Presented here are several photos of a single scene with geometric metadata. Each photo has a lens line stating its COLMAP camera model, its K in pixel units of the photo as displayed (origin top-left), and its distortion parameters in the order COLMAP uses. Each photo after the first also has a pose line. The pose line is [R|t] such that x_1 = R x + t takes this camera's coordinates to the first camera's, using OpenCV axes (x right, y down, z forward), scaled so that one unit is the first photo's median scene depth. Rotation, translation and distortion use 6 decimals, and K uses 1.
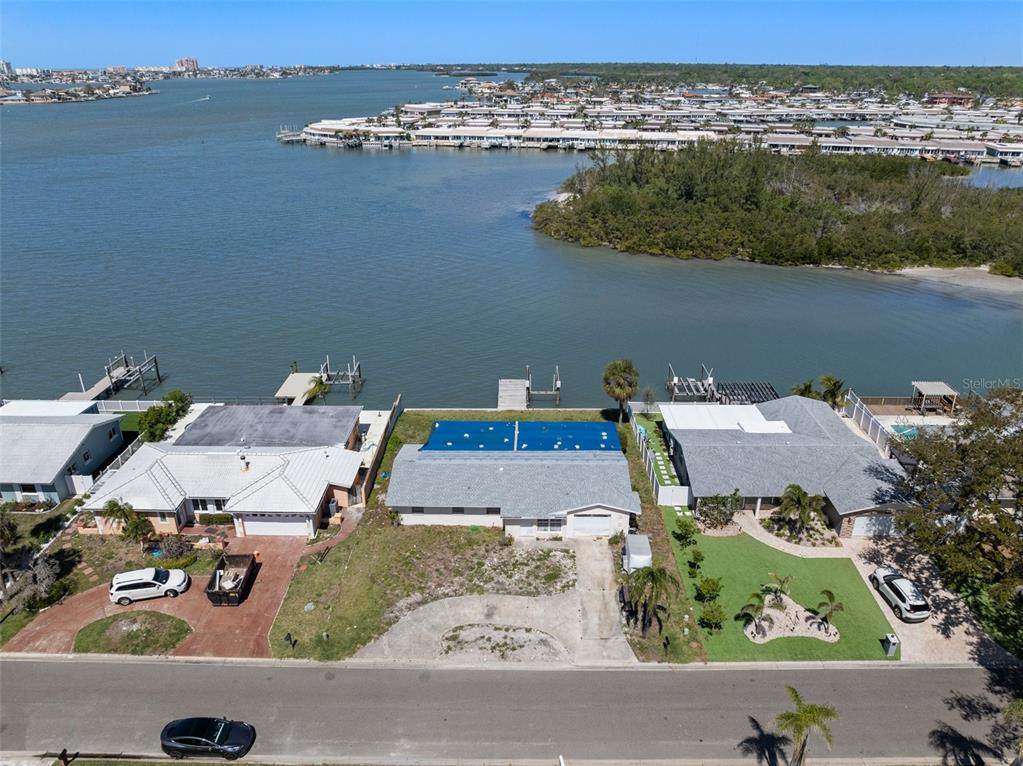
lens RADIAL K [[727.9, 0, 511.5], [0, 727.9, 383.0], [0, 0, 1]] dist [-0.035636, 0.002674]
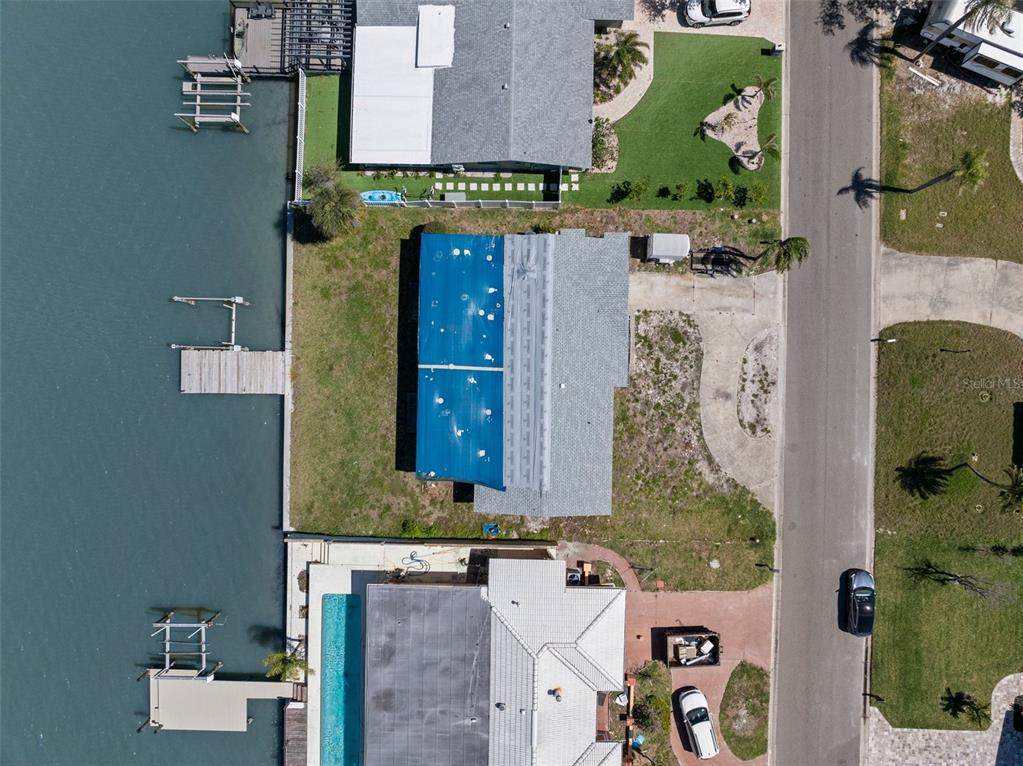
lens RADIAL K [[727.9, 0, 511.5], [0, 727.9, 383.0], [0, 0, 1]] dist [-0.035636, 0.002674]
pose [[0.005426, -0.999985, 0.000548, -0.013158], [0.398441, 0.002665, 0.917190, -0.811462], [-0.917178, -0.004758, 0.398450, 0.863633]]
